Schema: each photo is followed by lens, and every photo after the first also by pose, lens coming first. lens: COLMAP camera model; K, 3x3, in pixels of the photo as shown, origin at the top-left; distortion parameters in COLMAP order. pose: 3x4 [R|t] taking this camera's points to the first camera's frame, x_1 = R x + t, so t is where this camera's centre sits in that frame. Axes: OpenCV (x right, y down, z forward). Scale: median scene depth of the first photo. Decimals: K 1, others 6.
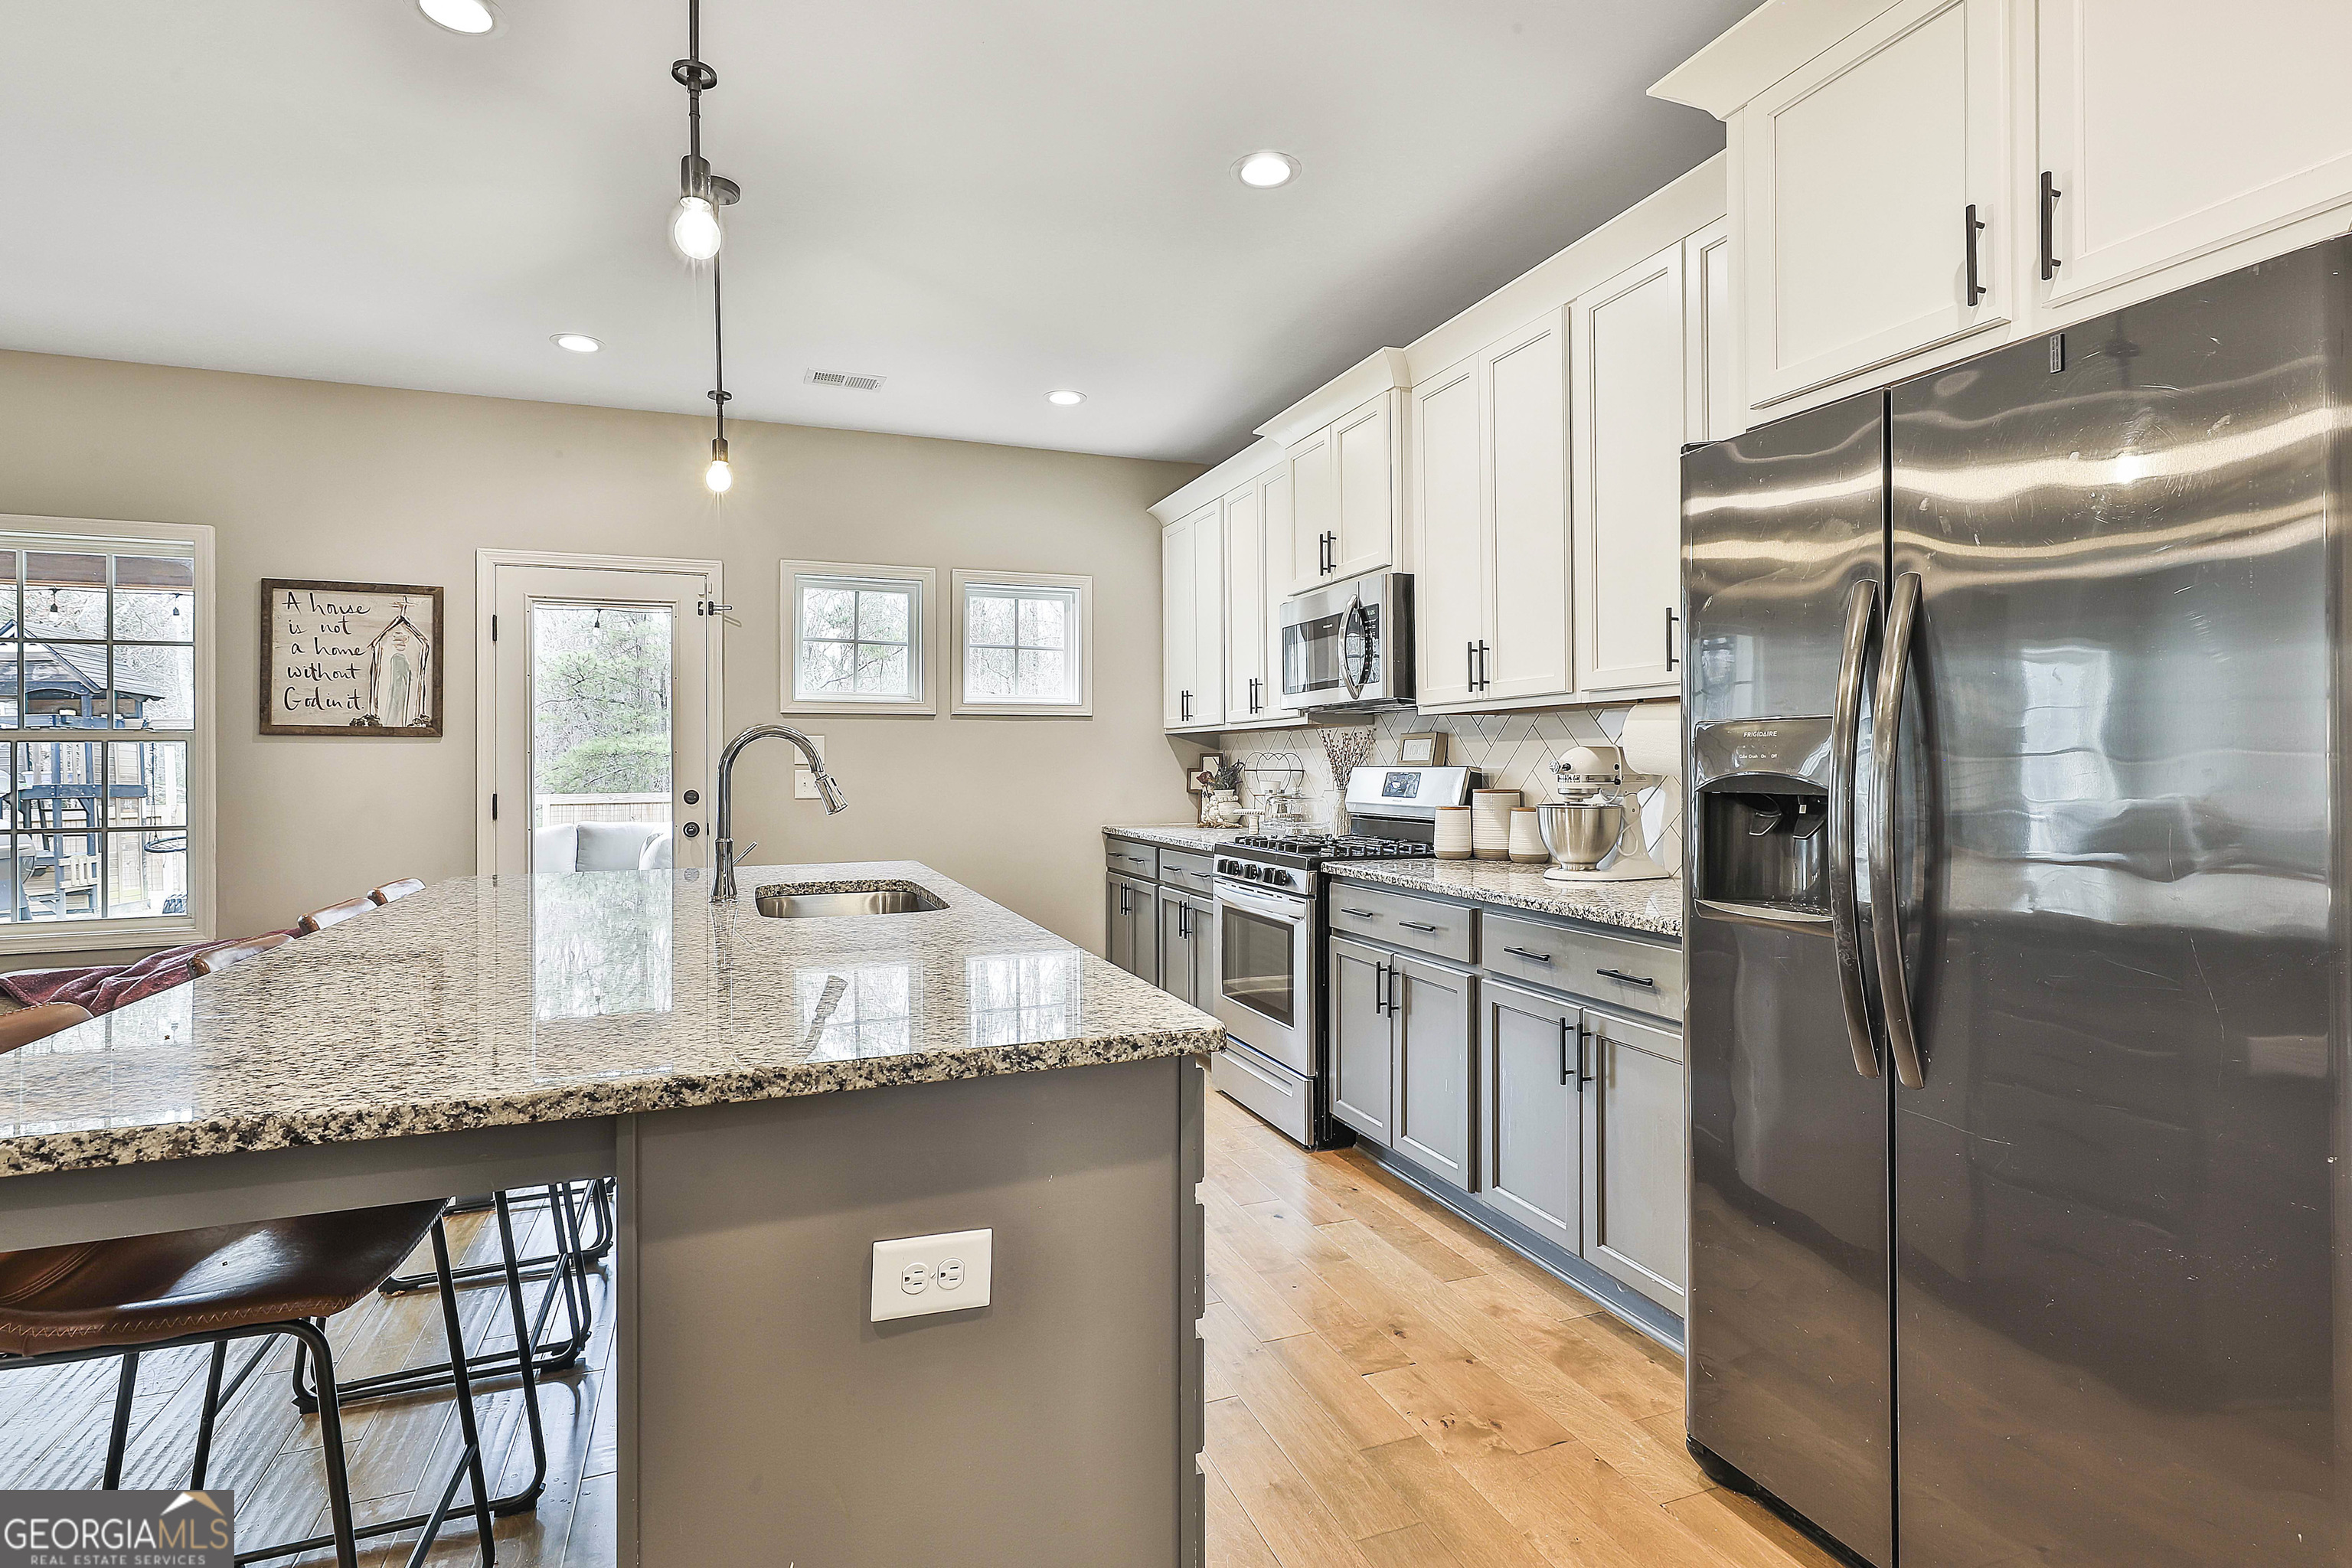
lens RADIAL K [[1136.4, 0, 1176.2], [0, 1136.4, 760.6], [0, 0, 1]] dist [-0.001607, 0.001017]
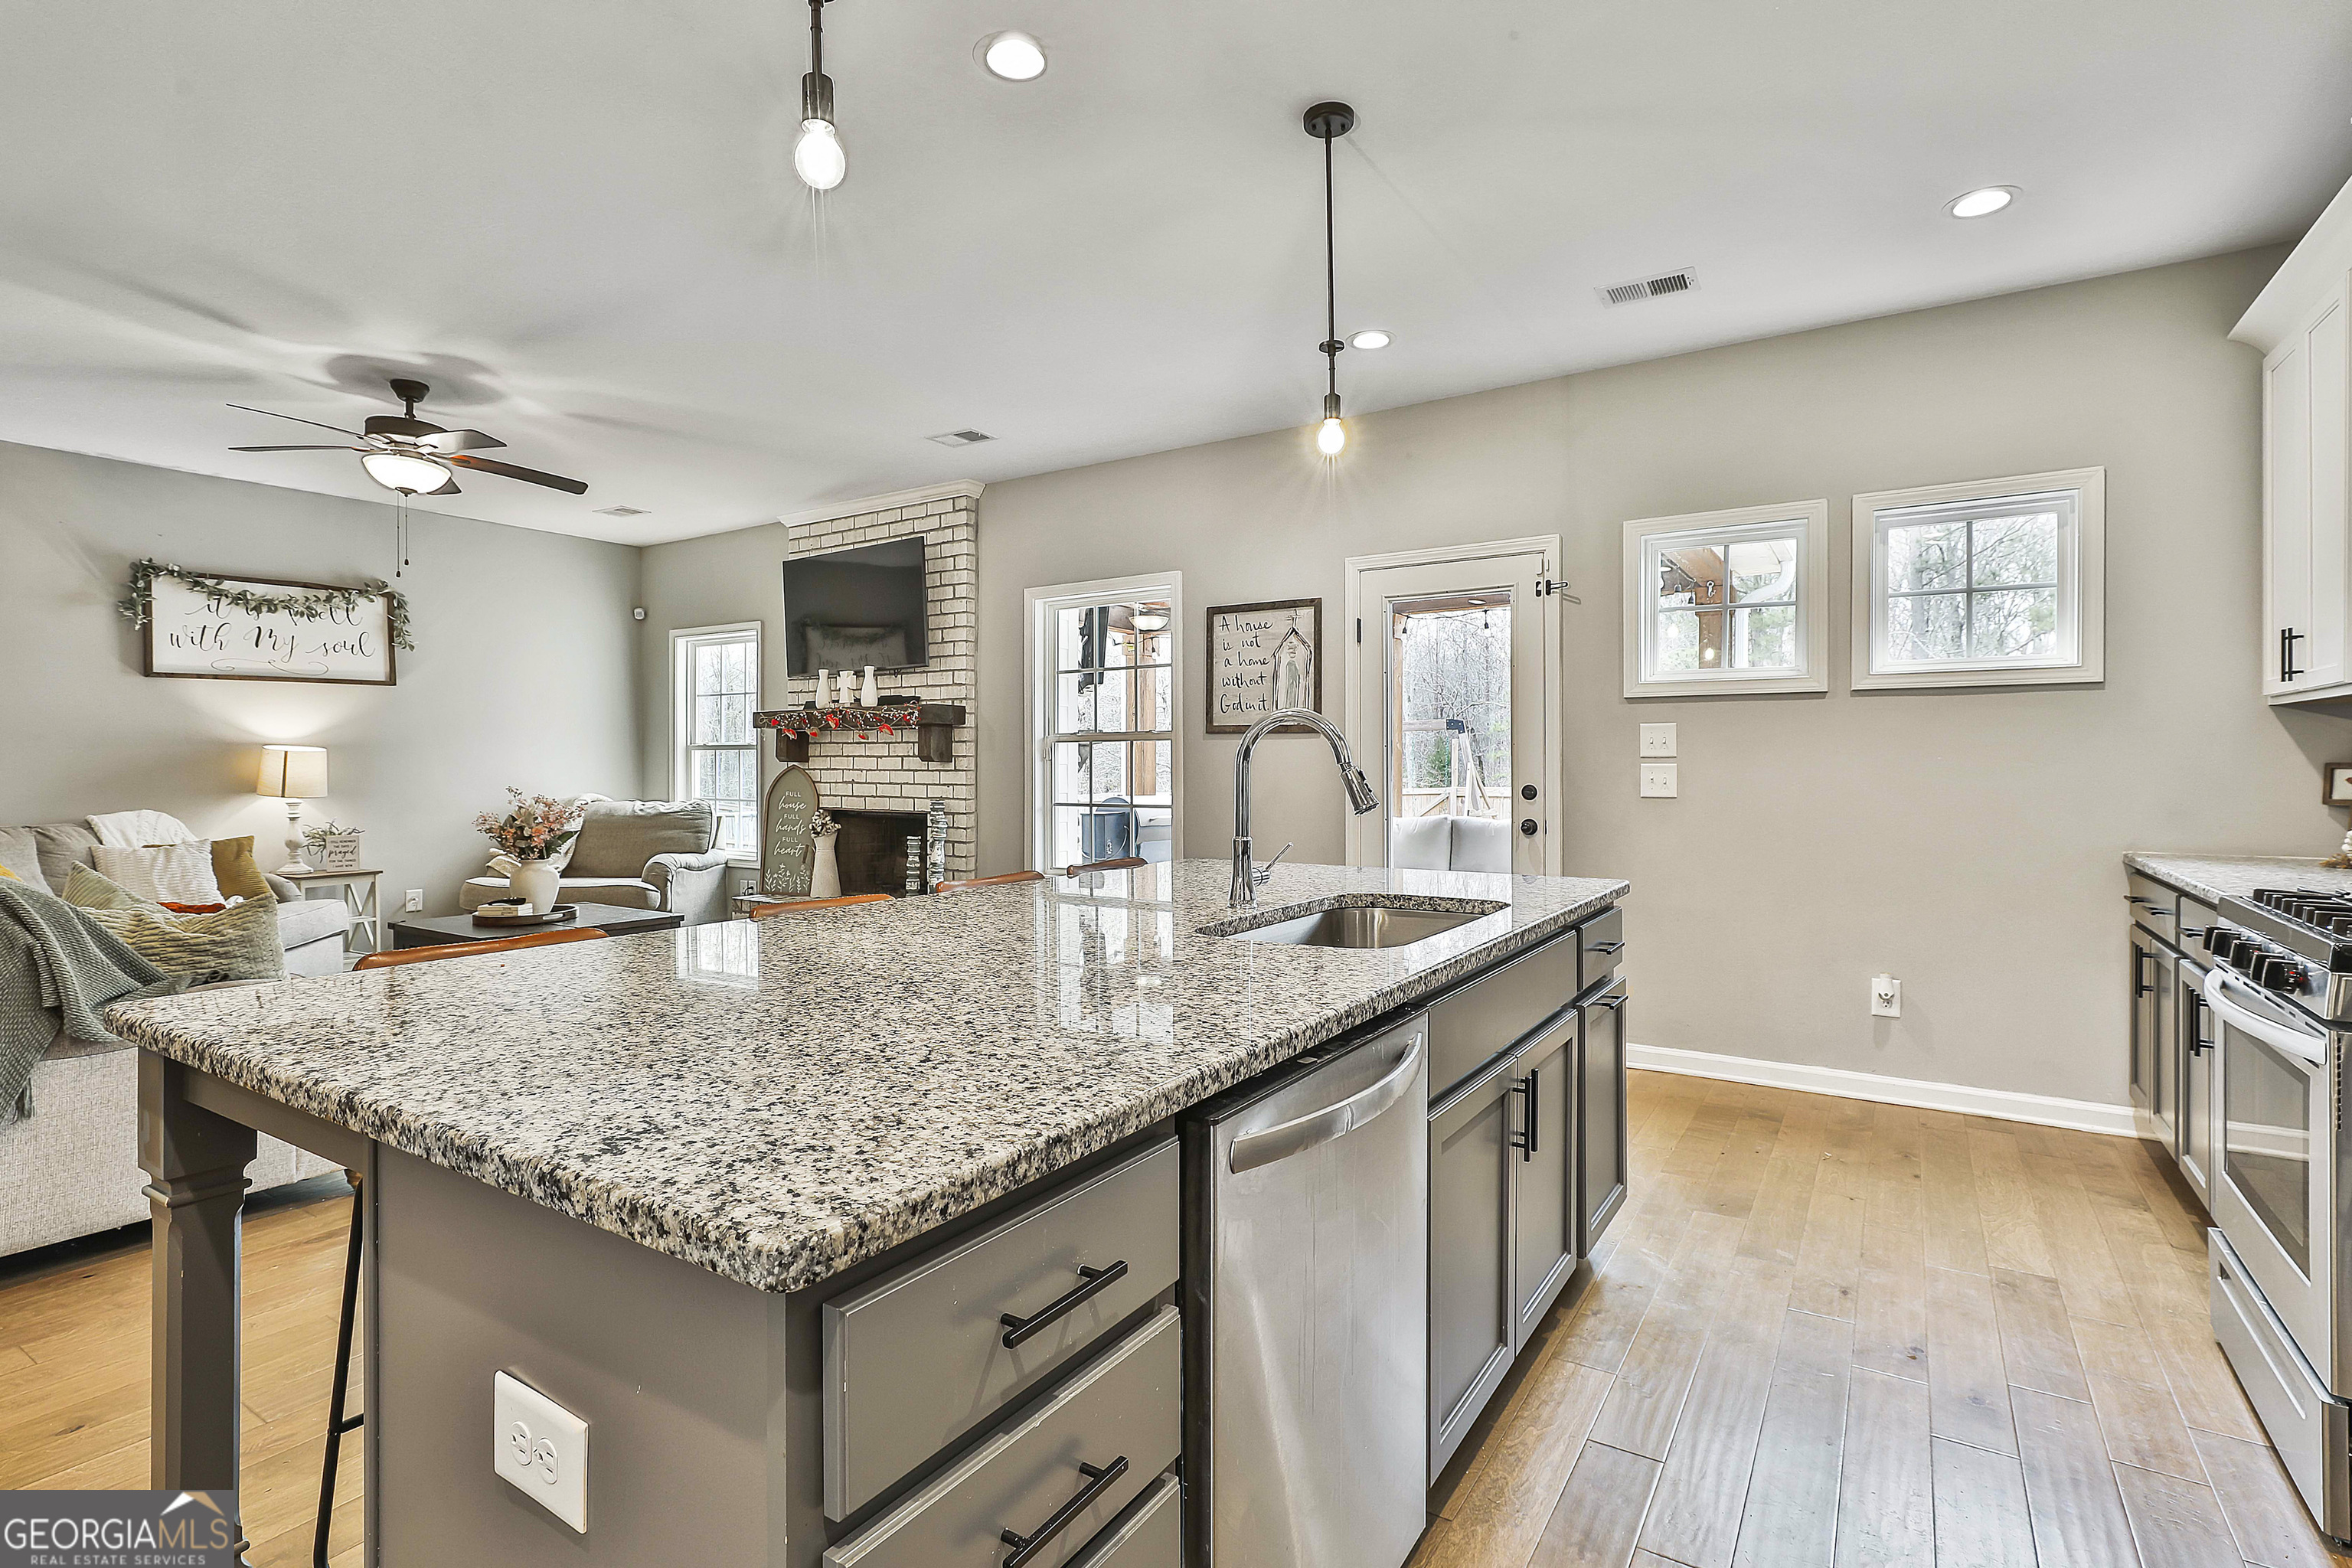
lens RADIAL K [[1123.6, 0, 1175.2], [0, 1123.6, 766.1], [0, 0, 1]] dist [-0.000931, 0.005672]
pose [[0.591376, 0.004718, -0.806382, 0.173126], [0.002489, 0.999967, 0.007676, 0.003183], [0.806392, -0.006546, 0.591345, 0.259529]]
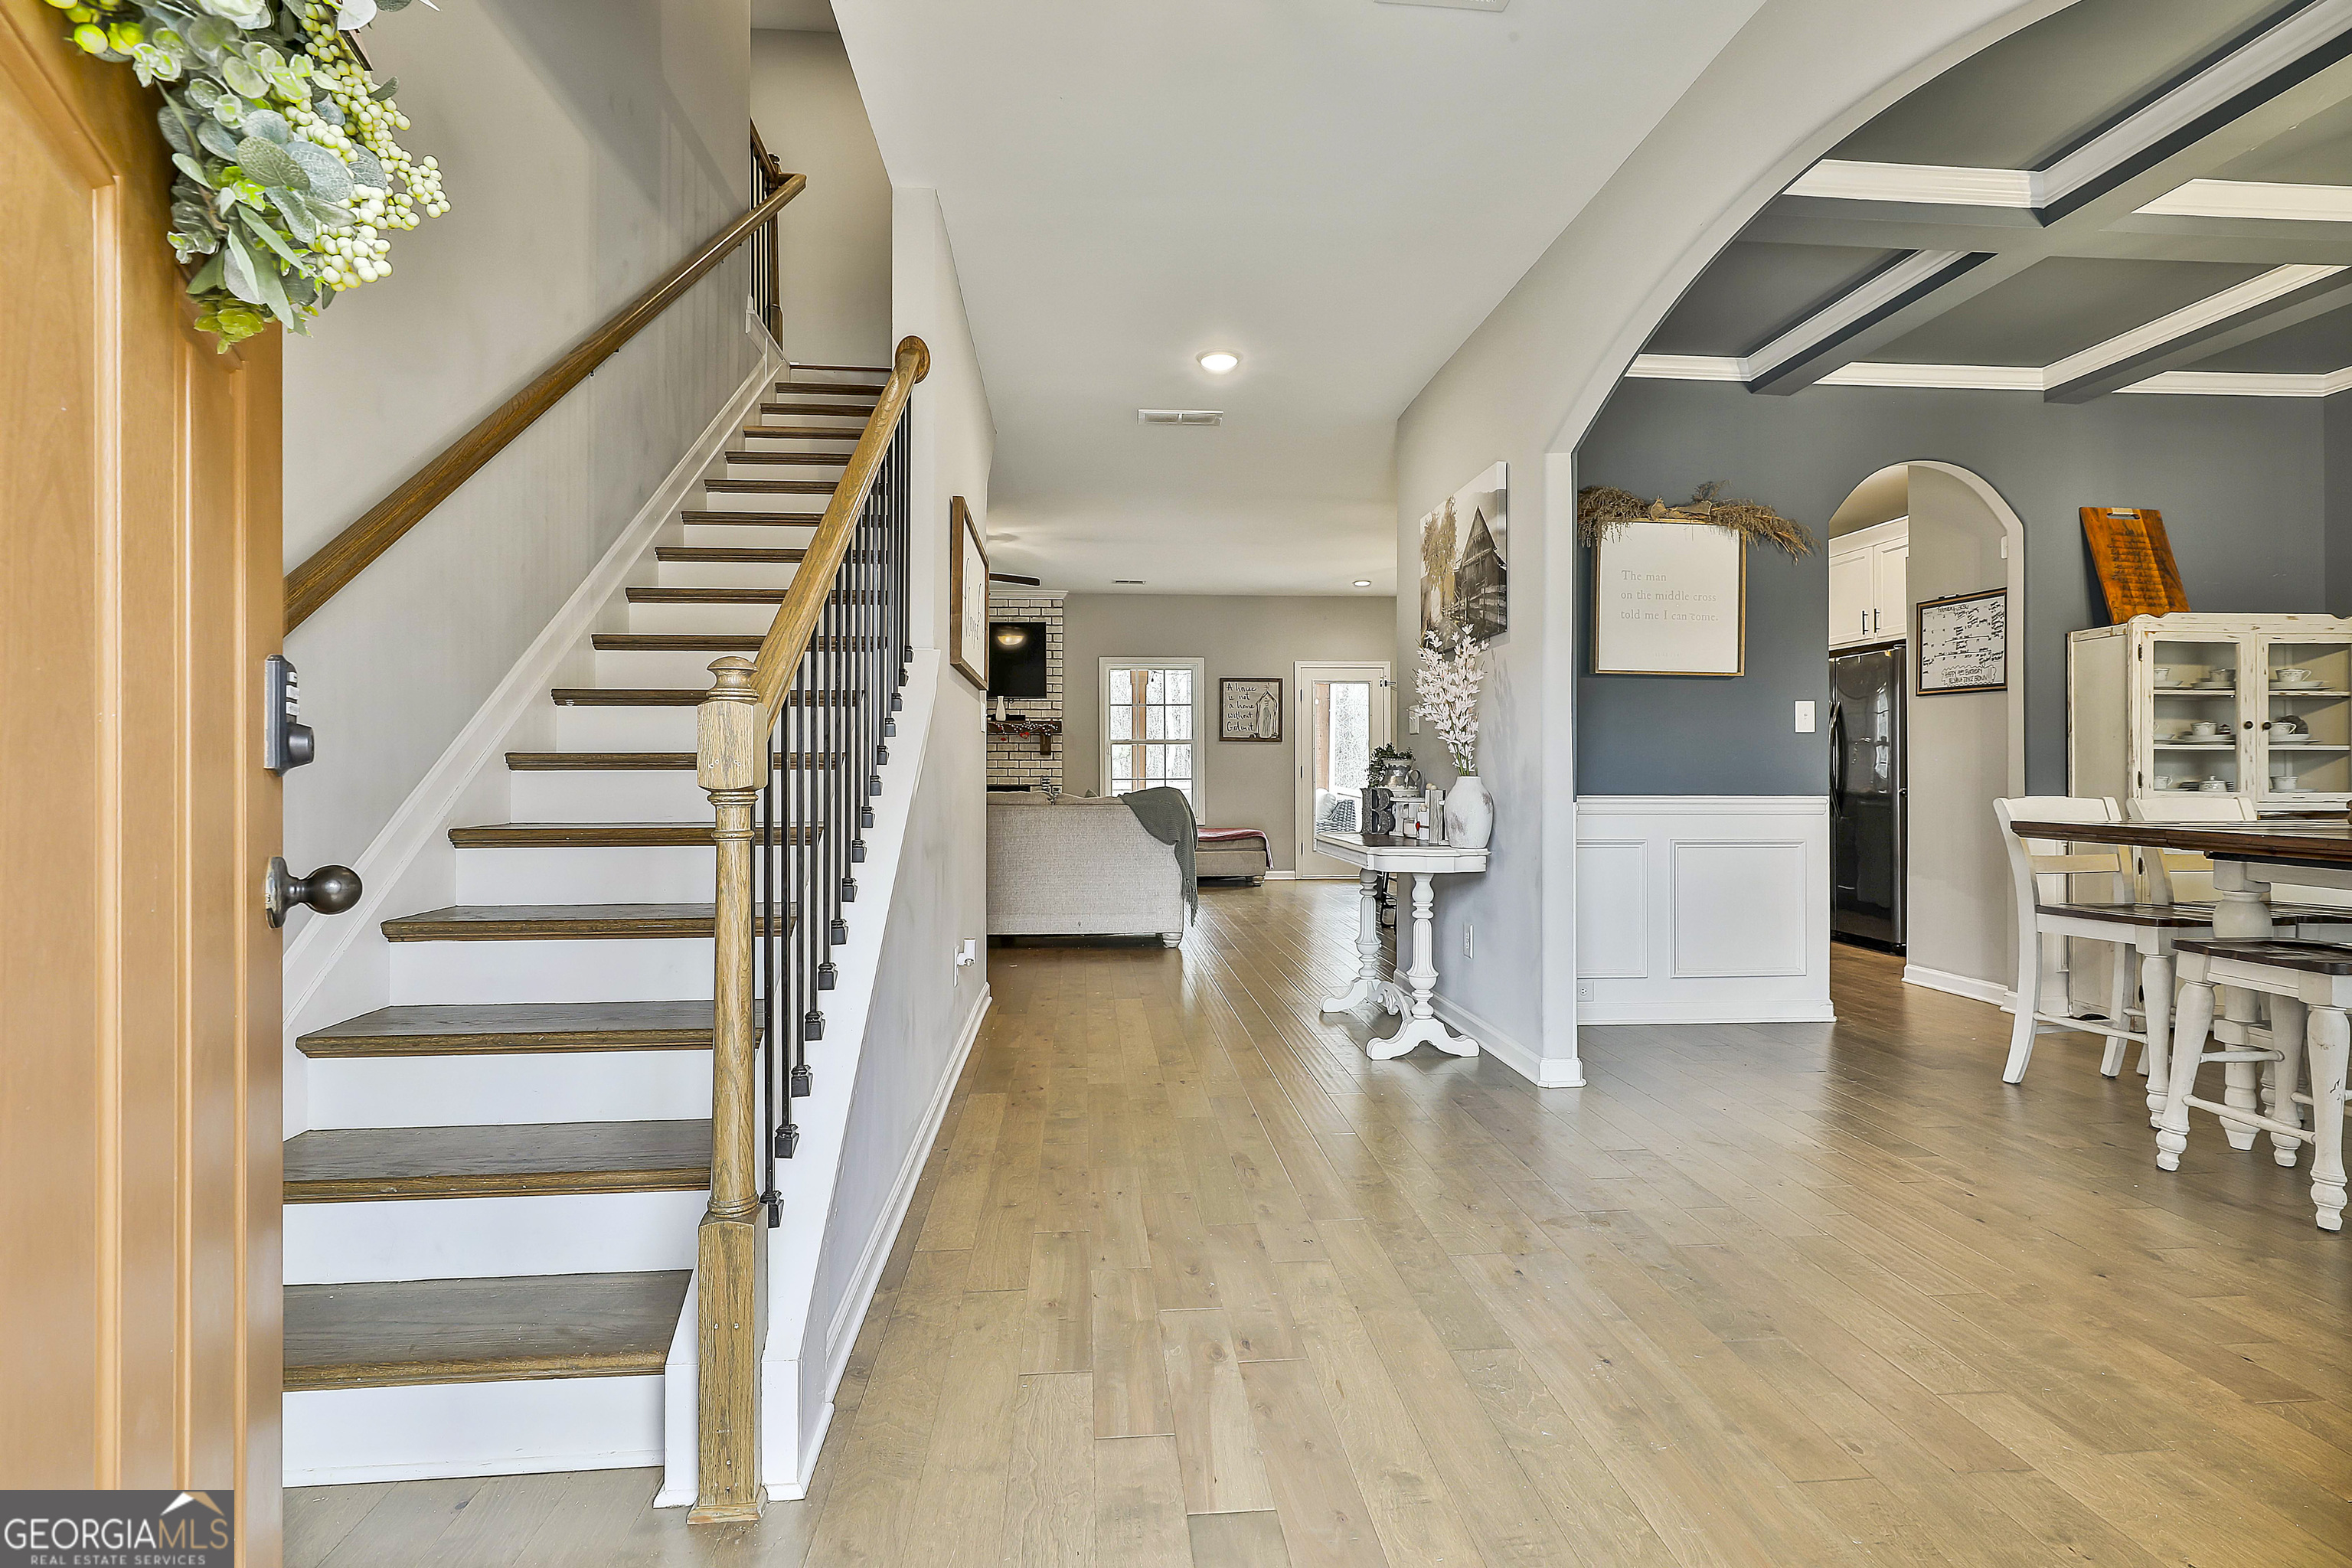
lens RADIAL K [[1139.6, 0, 1179.4], [0, 1139.6, 773.4], [0, 0, 1]] dist [-0.004153, -0.000018]
pose [[0.962192, 0.001865, -0.272365, -0.229519], [-0.000418, 0.999986, 0.005369, 0.035428], [0.272371, -0.005052, 0.962179, -1.477212]]
